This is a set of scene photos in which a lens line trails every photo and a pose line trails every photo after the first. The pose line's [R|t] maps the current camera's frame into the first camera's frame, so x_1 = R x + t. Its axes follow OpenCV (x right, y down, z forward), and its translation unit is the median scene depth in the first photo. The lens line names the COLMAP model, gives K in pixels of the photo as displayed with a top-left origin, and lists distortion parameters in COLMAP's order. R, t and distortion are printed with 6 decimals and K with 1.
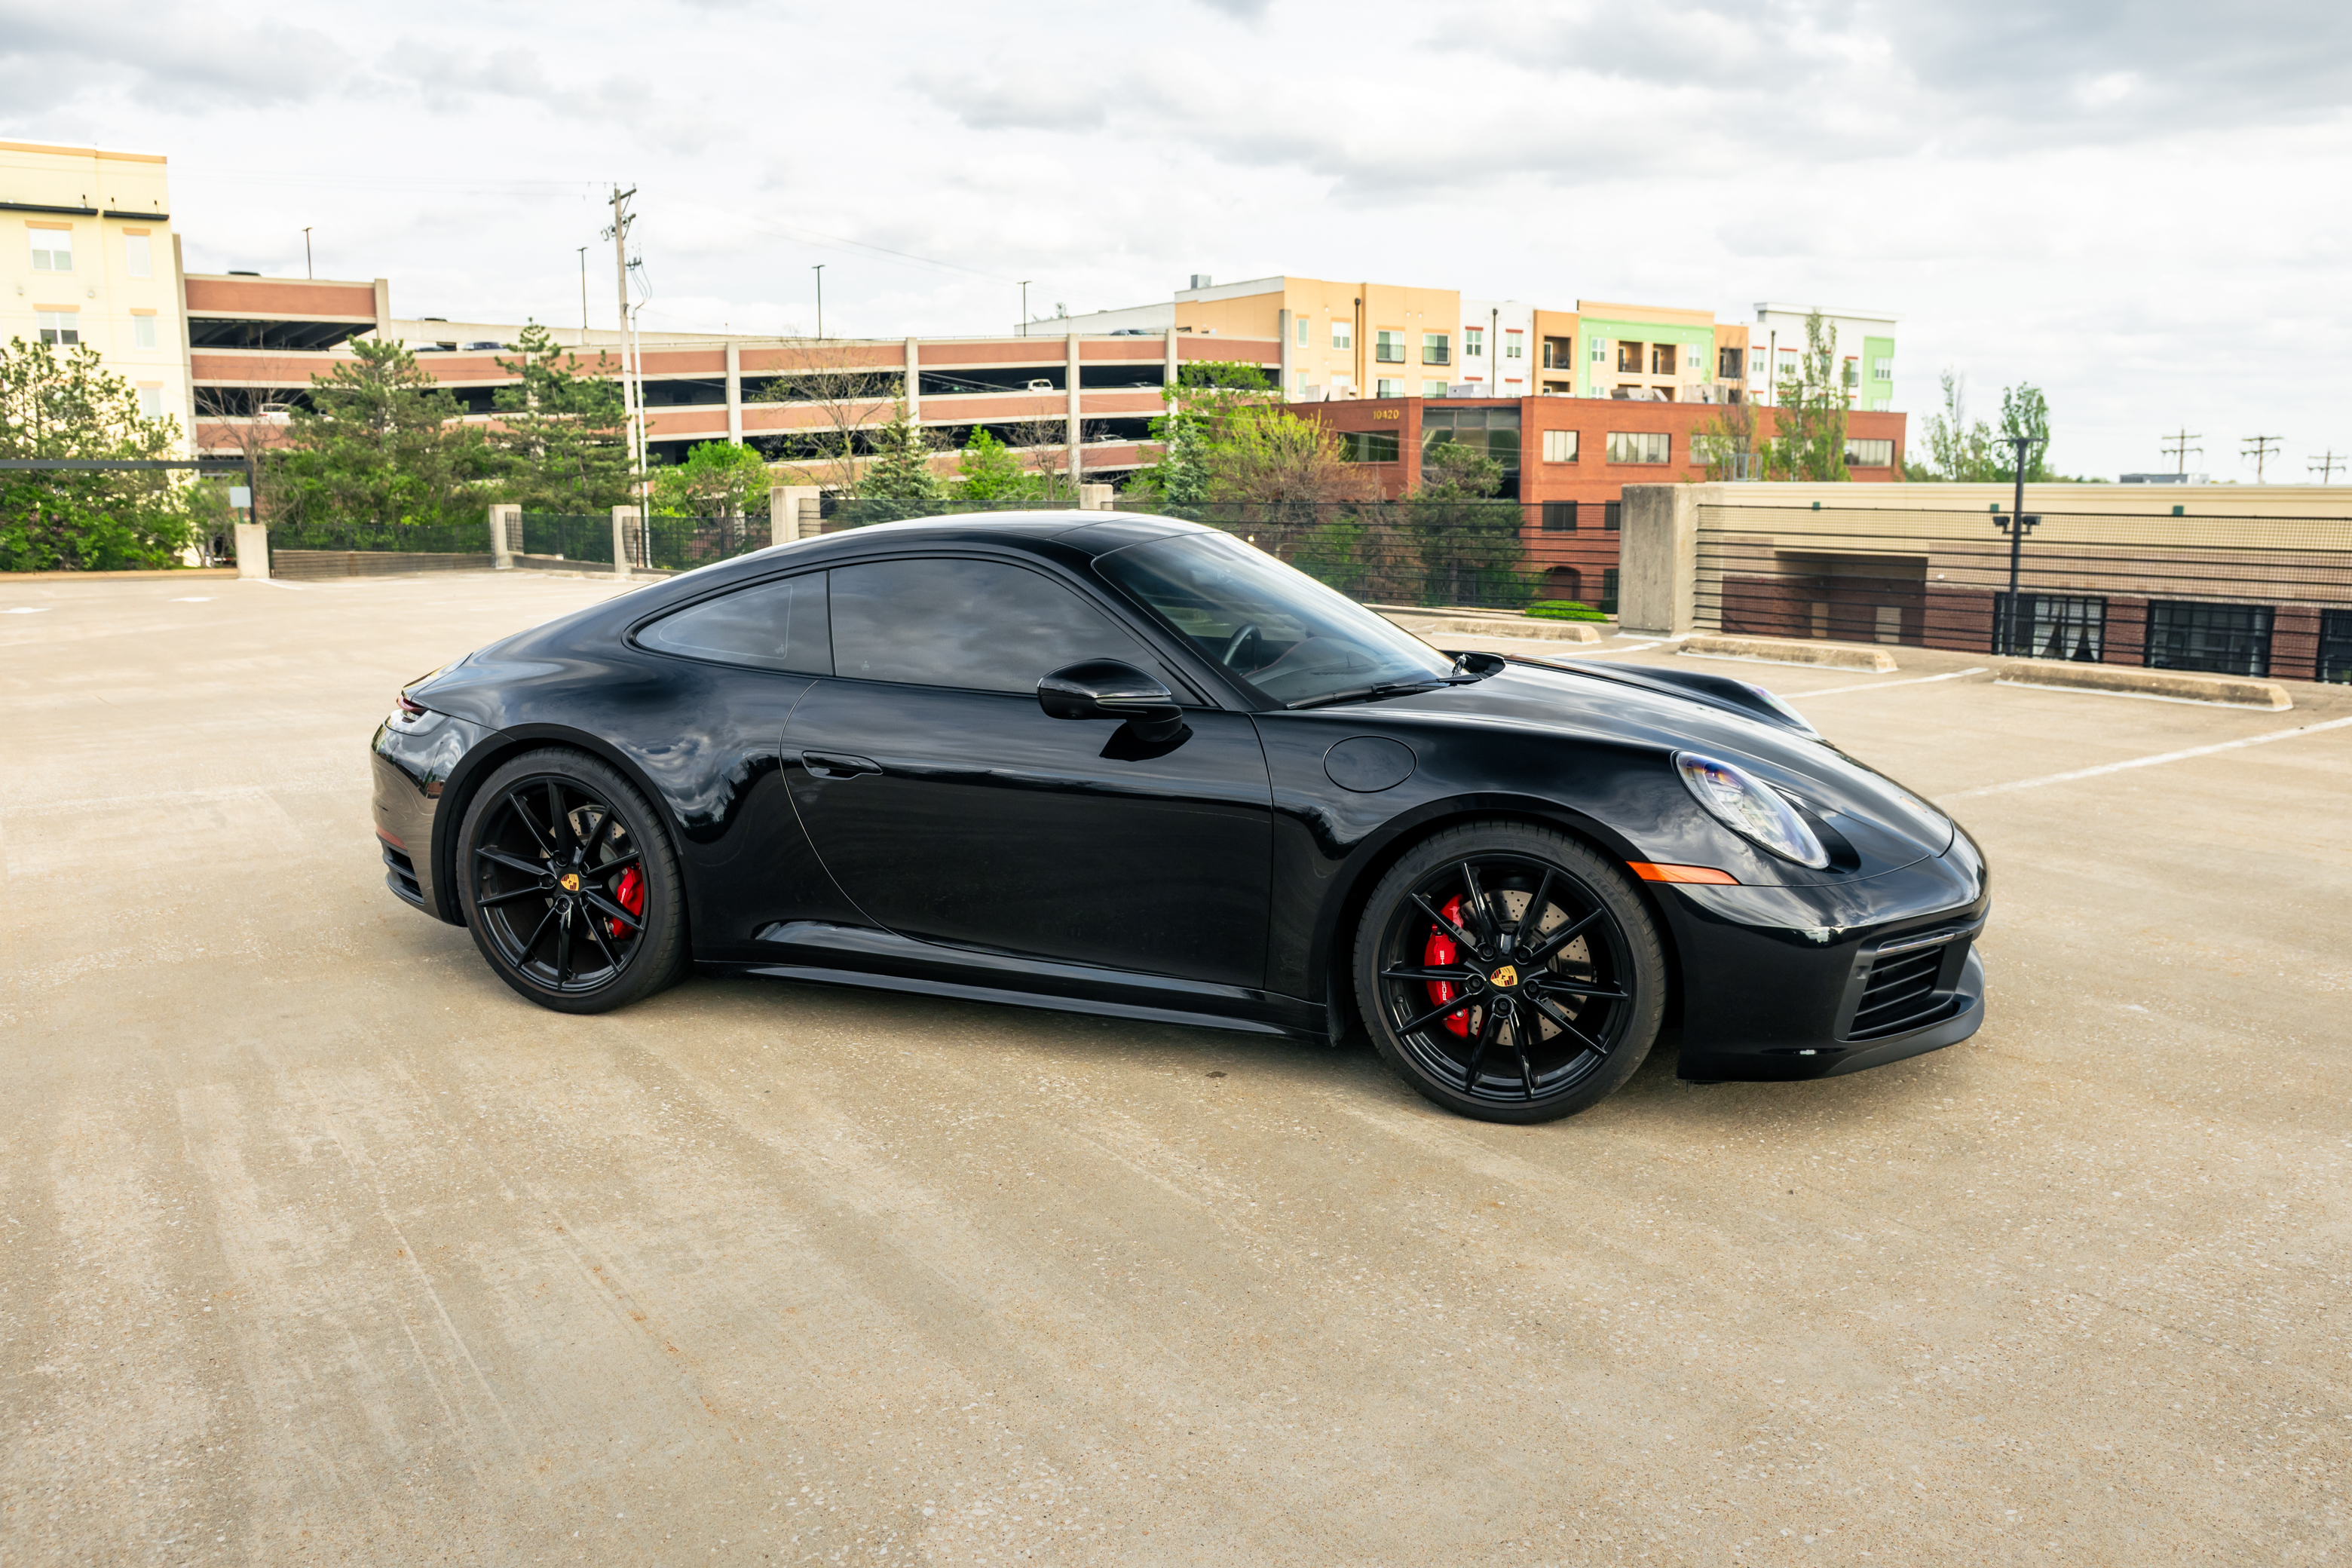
lens RADIAL K [[1867.3, 0, 1185.2], [0, 1867.3, 793.0], [0, 0, 1]] dist [-0.093356, 0.084488]
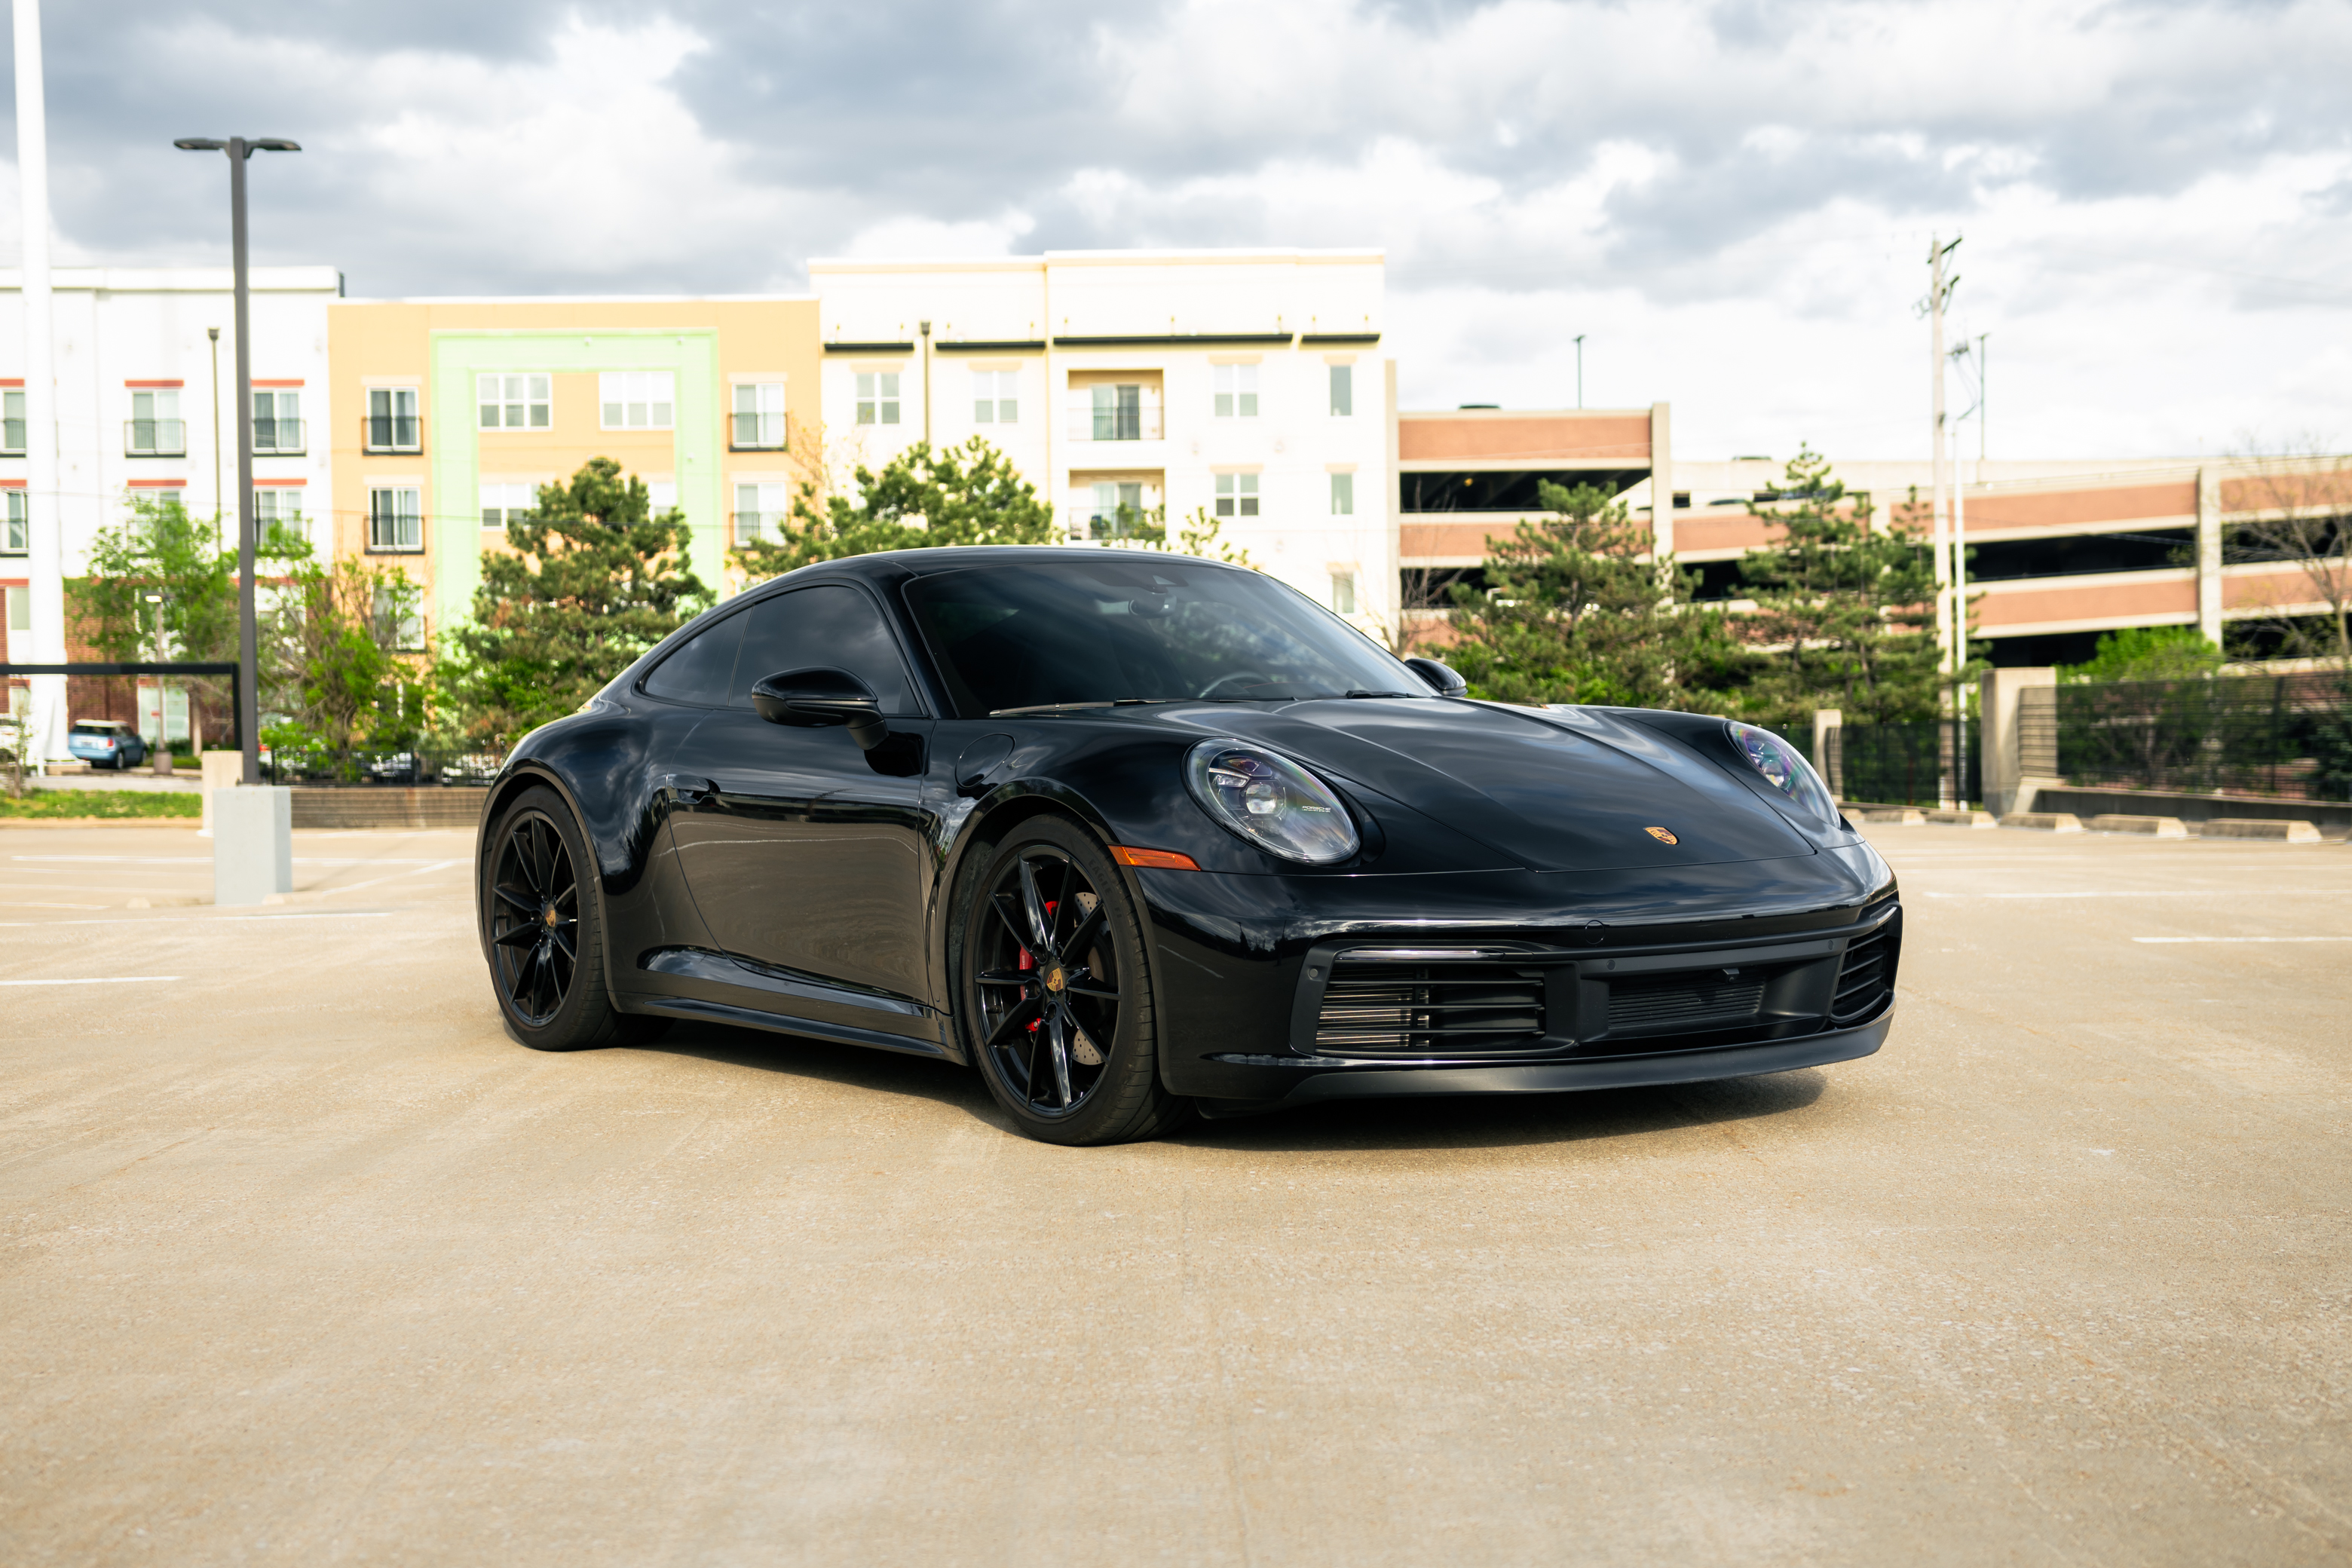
lens RADIAL K [[3045.3, 0, 1159.7], [0, 3045.3, 783.5], [0, 0, 1]] dist [0.065367, 0.009284]
pose [[0.826975, -0.000429, -0.562238, 0.100404], [-0.079635, 0.989829, -0.117887, 0.016737], [0.556570, 0.142263, 0.818530, -0.022367]]
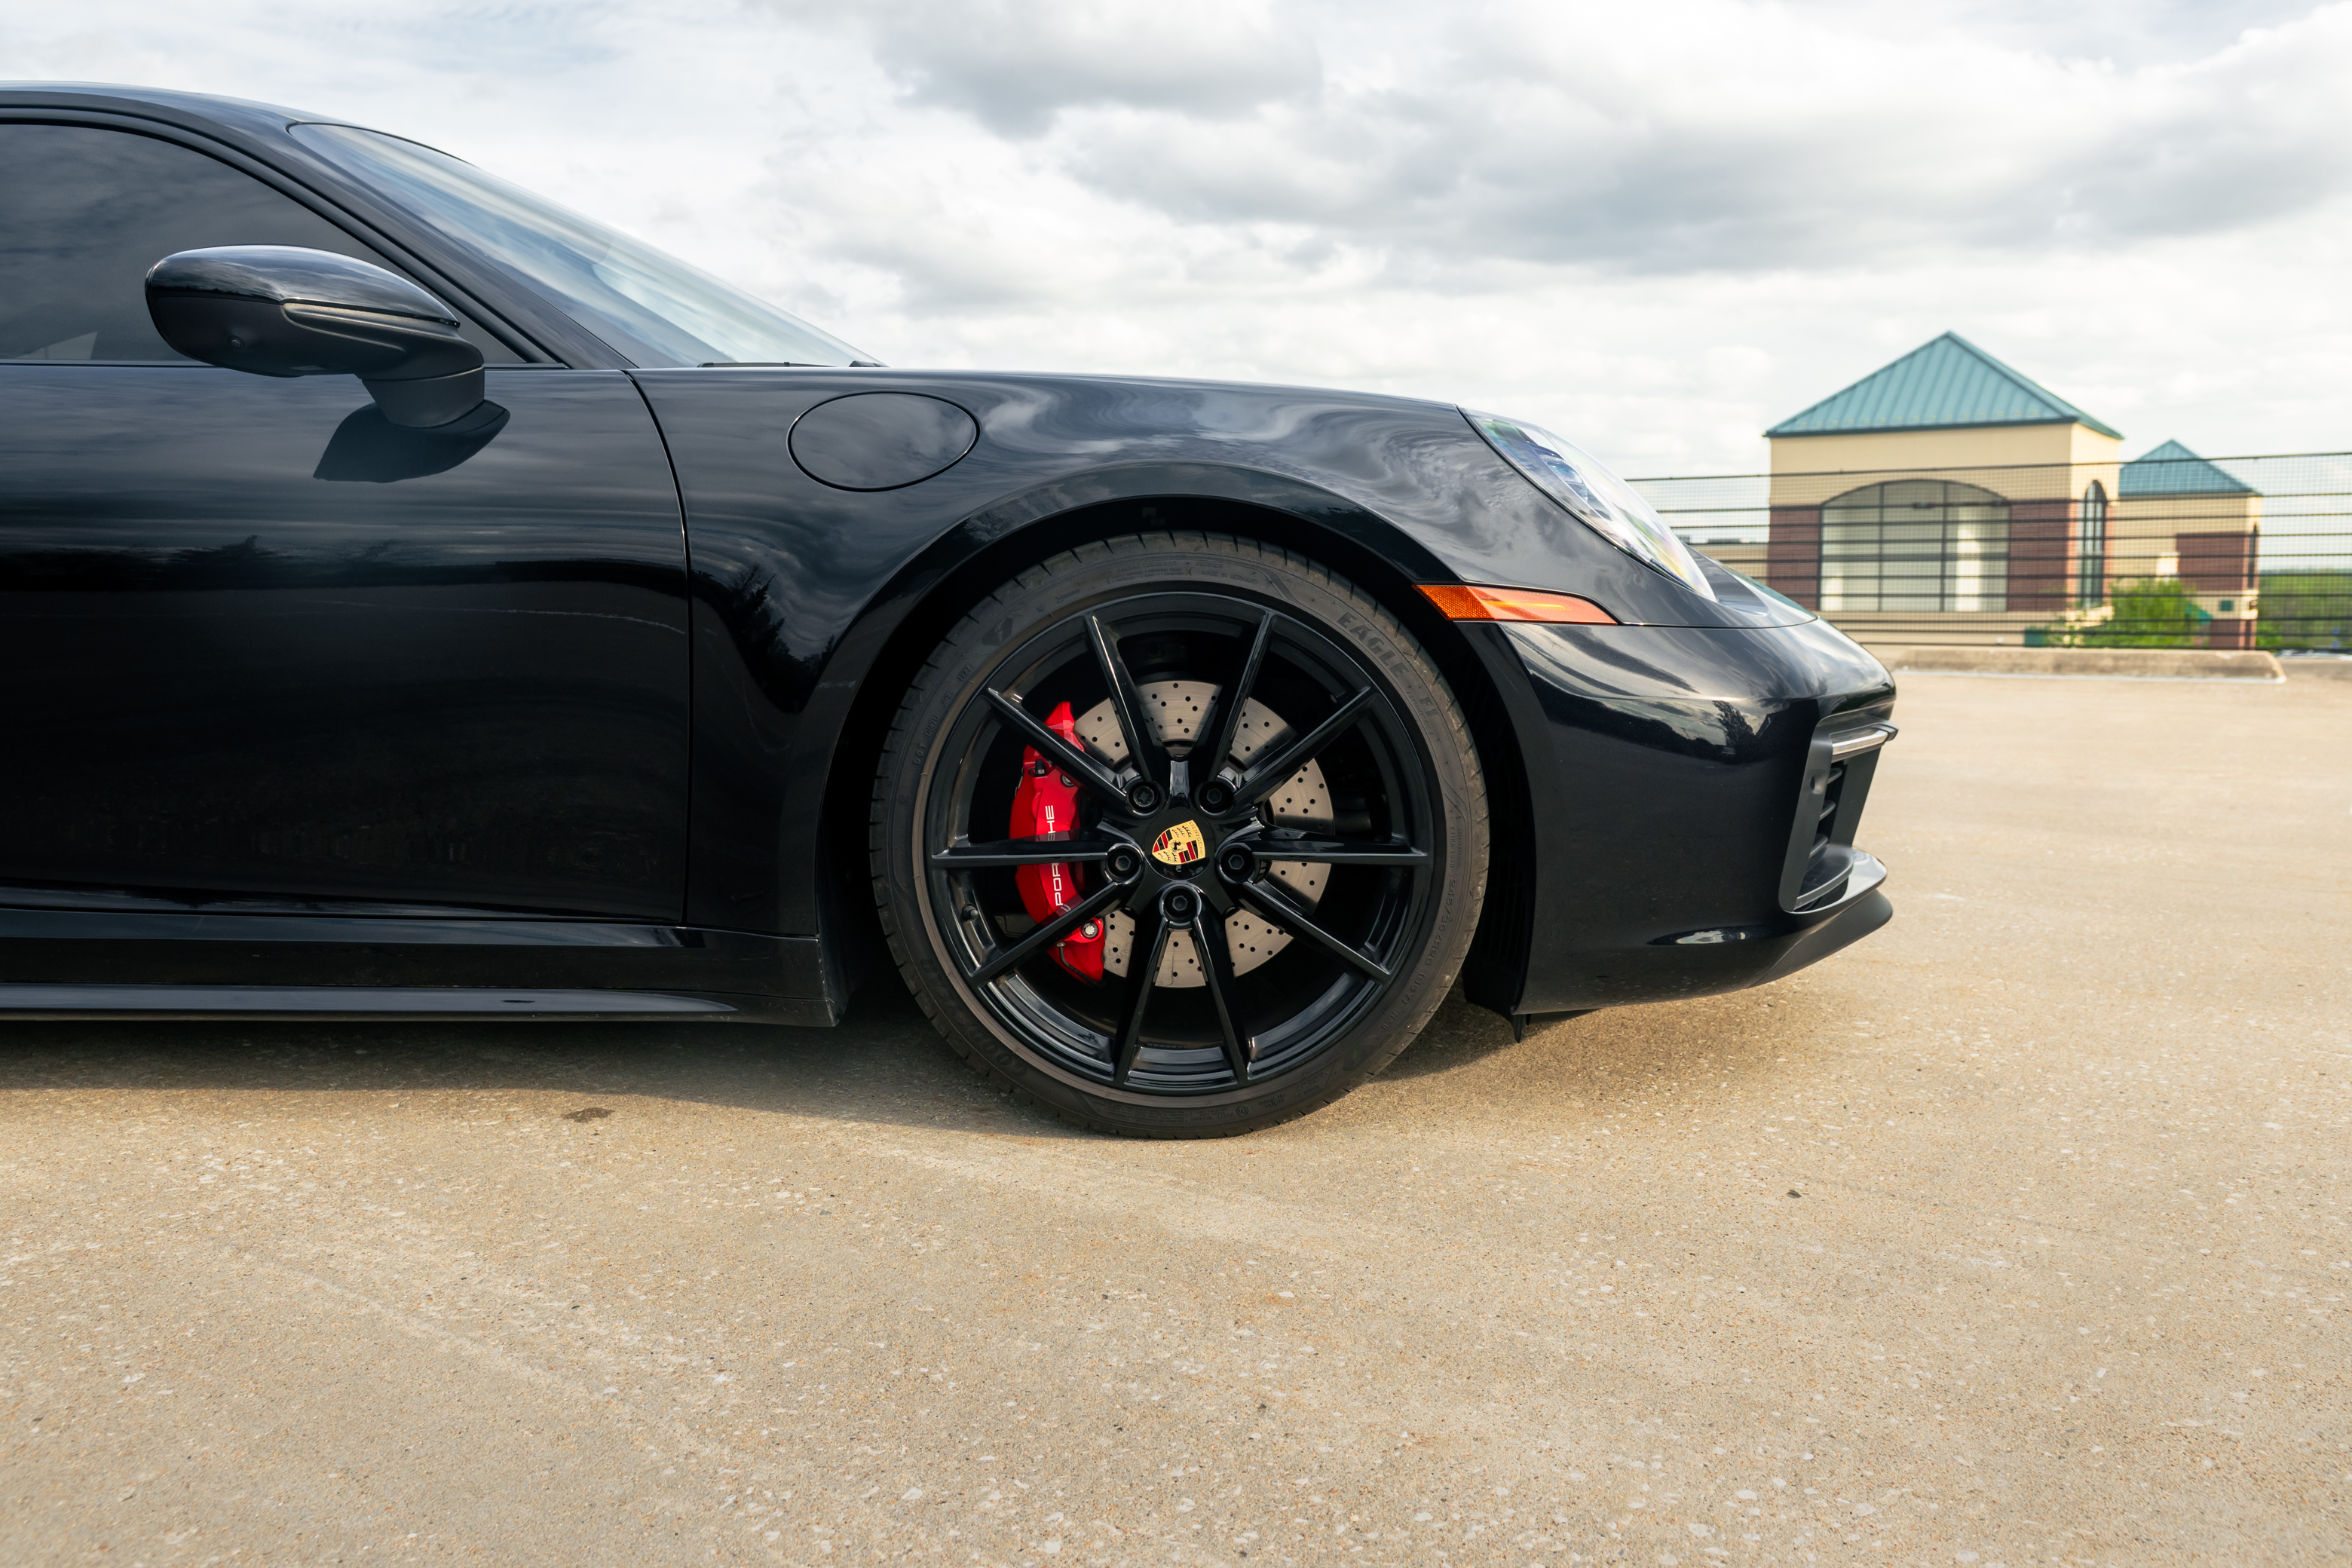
lens RADIAL K [[1867.3, 0, 1185.2], [0, 1867.3, 793.0], [0, 0, 1]] dist [-0.093356, 0.084488]
pose [[0.936986, -0.048265, 0.346016, -0.000141], [0.065986, 0.997034, -0.039611, 0.009734], [-0.343078, 0.059947, 0.937392, 0.048531]]
